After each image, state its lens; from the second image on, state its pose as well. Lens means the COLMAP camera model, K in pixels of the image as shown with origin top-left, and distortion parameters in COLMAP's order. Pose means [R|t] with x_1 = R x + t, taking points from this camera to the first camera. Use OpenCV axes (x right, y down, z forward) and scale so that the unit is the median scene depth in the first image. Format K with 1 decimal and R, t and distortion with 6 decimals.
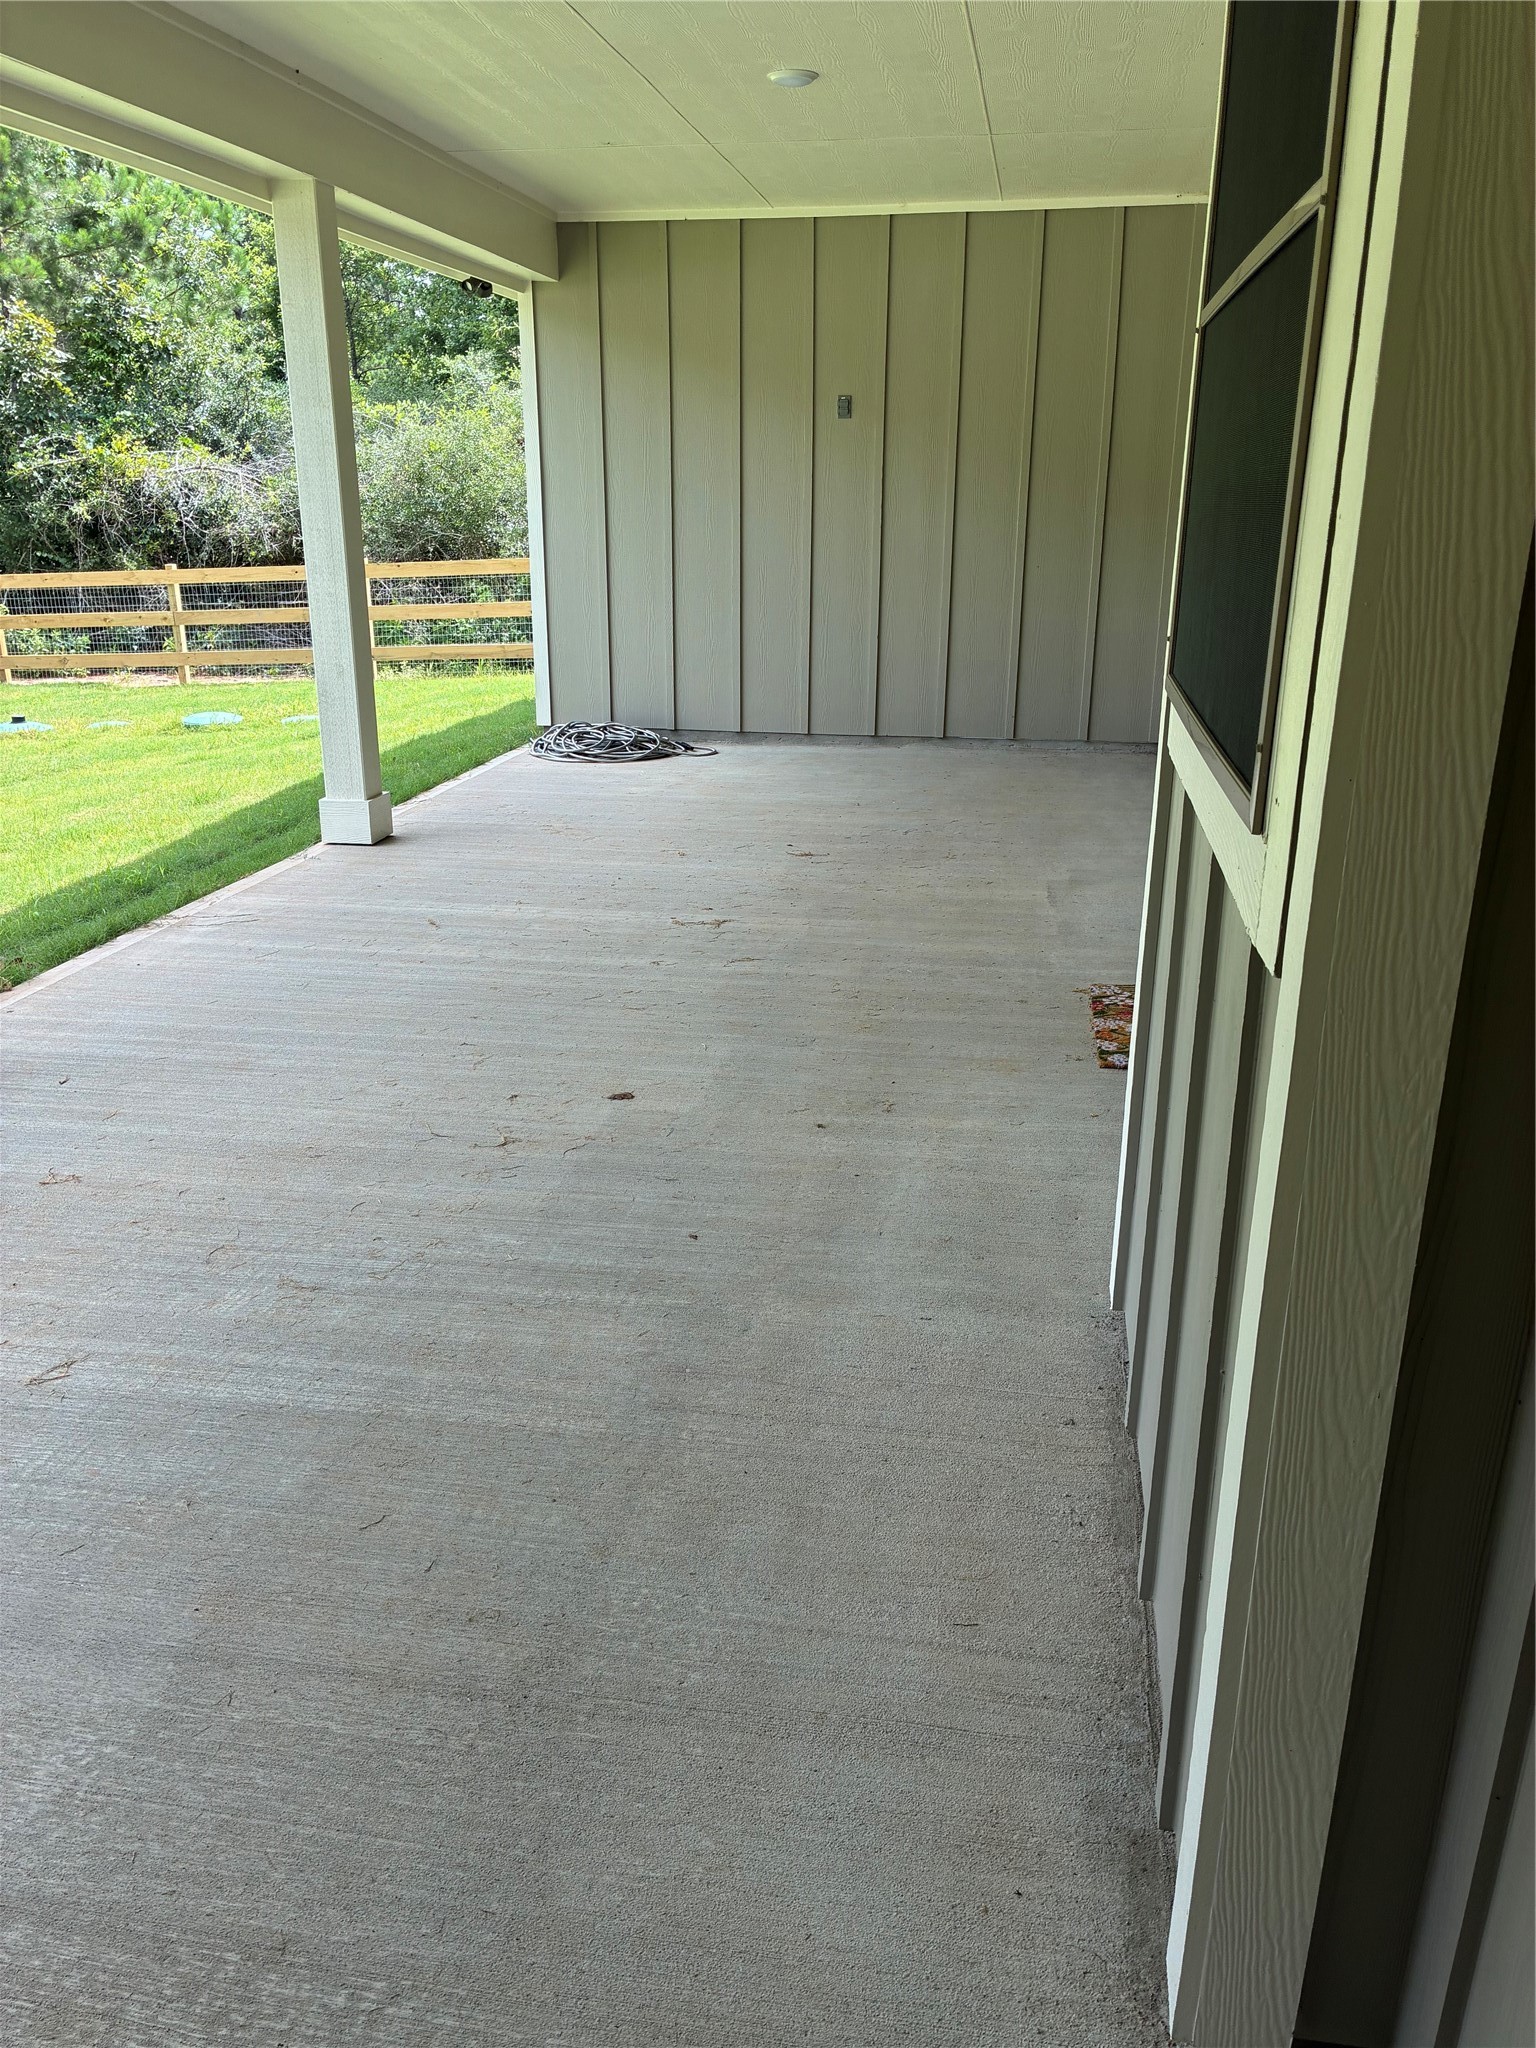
lens RADIAL K [[1521.0, 0, 767.7], [0, 1521.0, 1022.6], [0, 0, 1]] dist [0.013971, -0.004474]
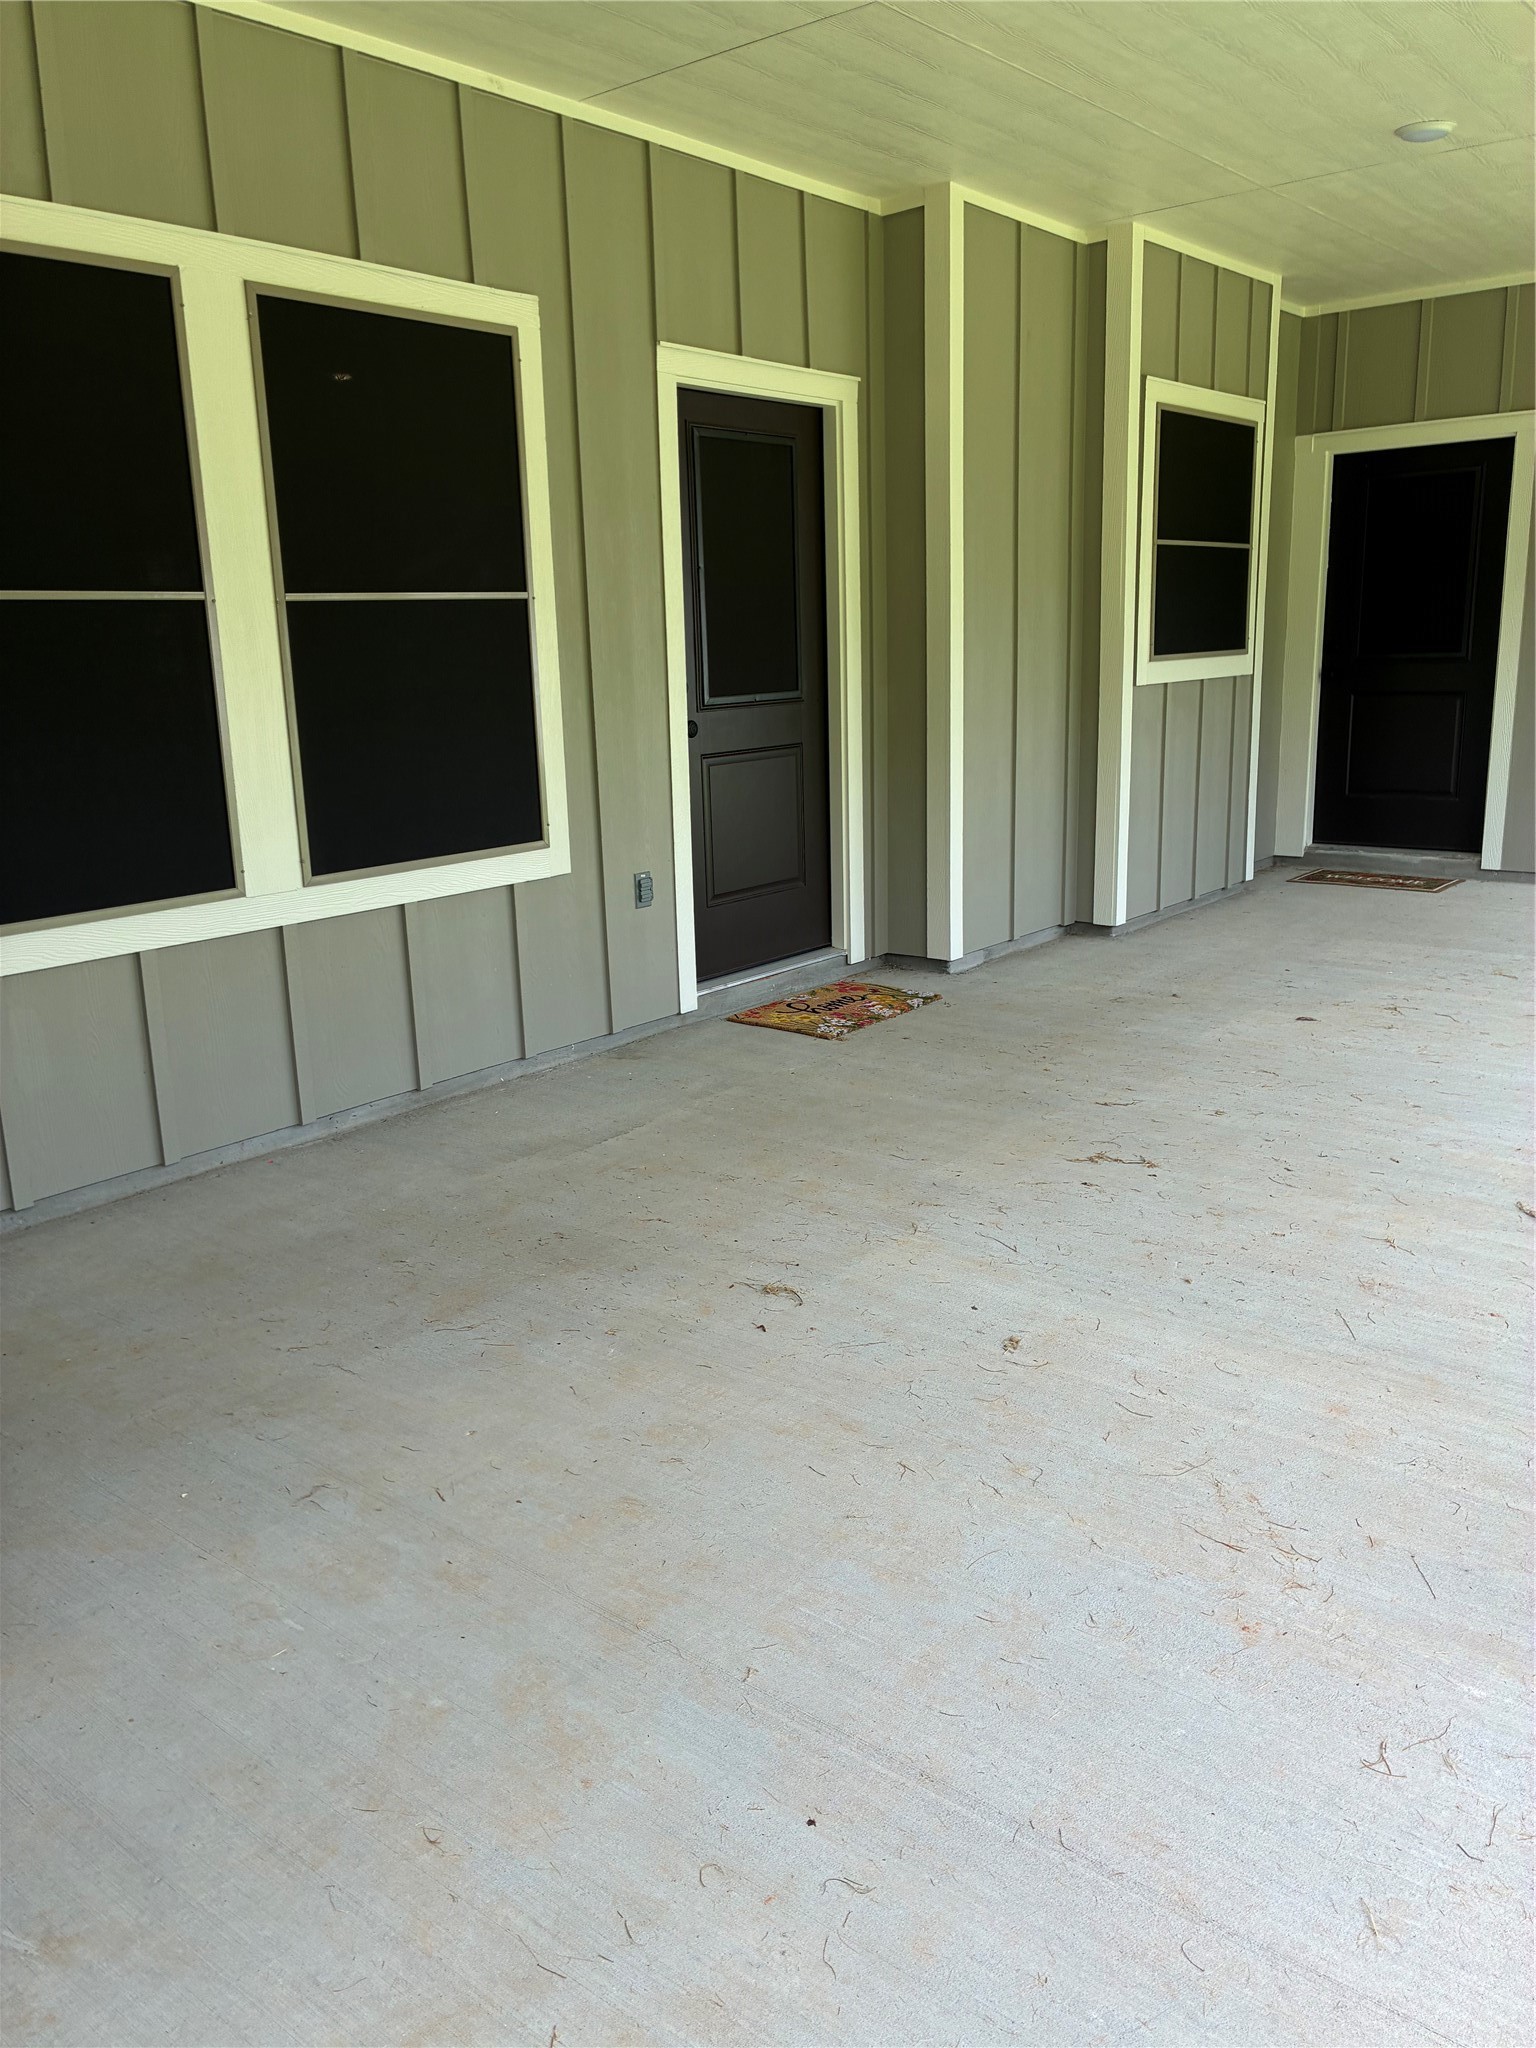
lens RADIAL K [[1521.0, 0, 768.7], [0, 1521.0, 1019.8], [0, 0, 1]] dist [0.013971, -0.004474]
pose [[-0.865020, -0.101771, 0.491308, -0.253858], [0.193451, 0.835852, 0.513739, -0.537526], [-0.462944, 0.539438, -0.703341, 1.584669]]
